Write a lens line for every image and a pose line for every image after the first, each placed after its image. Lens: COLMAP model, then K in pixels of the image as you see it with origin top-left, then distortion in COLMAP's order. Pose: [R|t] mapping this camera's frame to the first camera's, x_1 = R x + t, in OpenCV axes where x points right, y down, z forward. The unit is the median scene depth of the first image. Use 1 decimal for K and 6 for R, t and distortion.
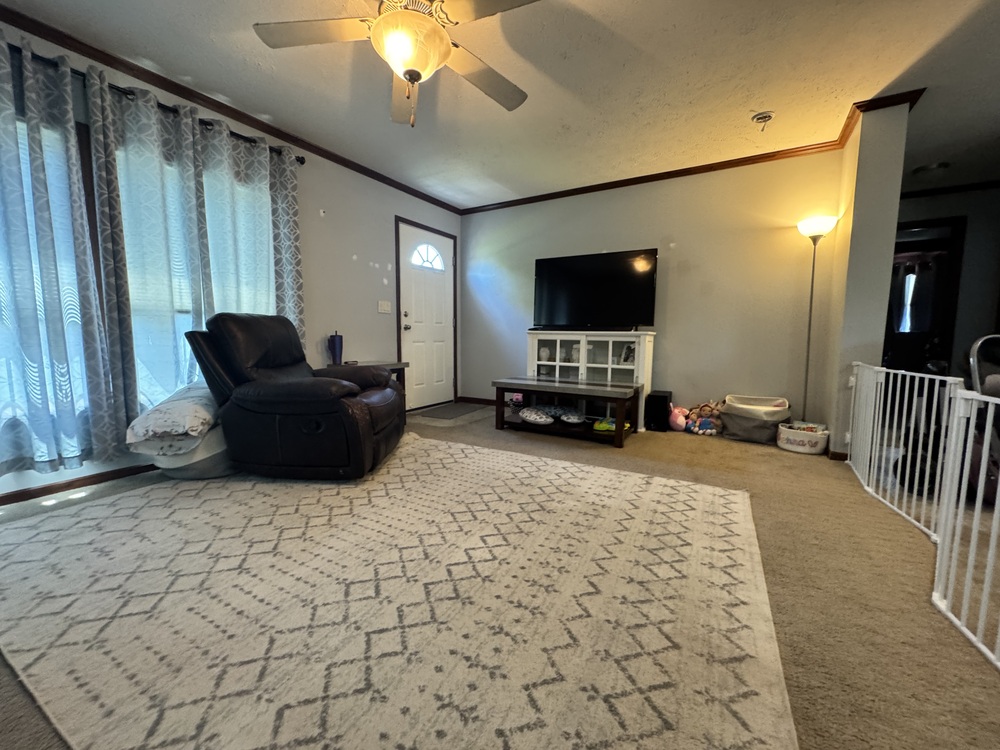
lens RADIAL K [[397.7, 0, 502.3], [0, 397.7, 374.1], [0, 0, 1]] dist [-0.000807, -0.000018]
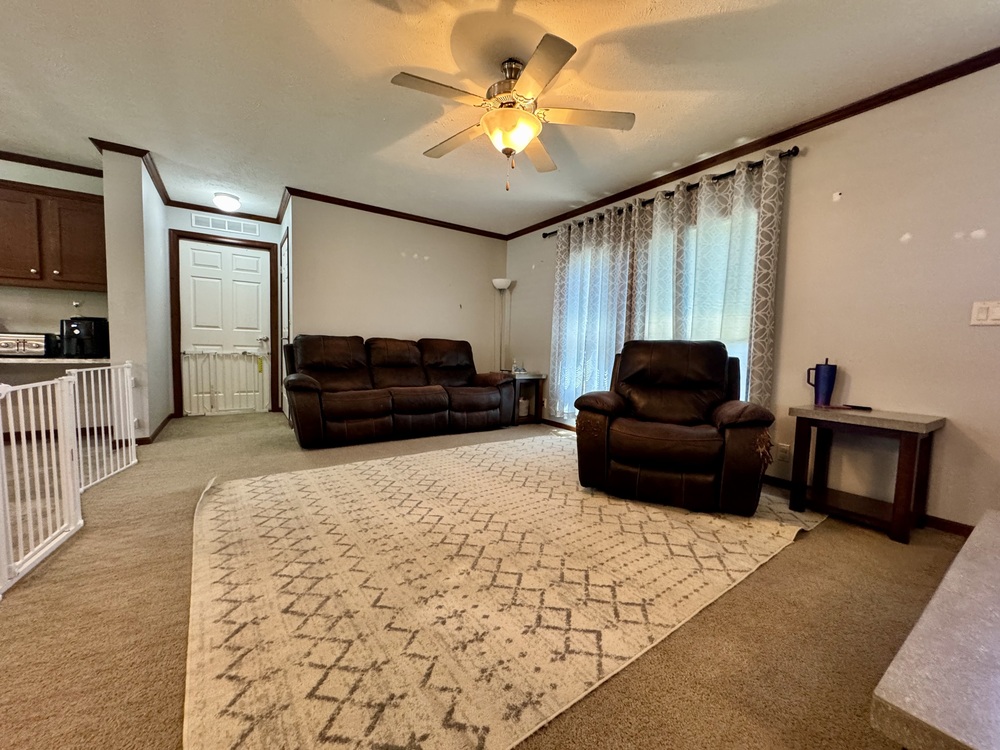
lens RADIAL K [[397.7, 0, 500.4], [0, 397.7, 377.2], [0, 0, 1]] dist [-0.000807, -0.000018]
pose [[-0.423617, 0.046539, -0.904645, 0.956403], [-0.121619, 0.986715, 0.107711, -0.167738], [0.897640, 0.155650, -0.412329, 1.592832]]
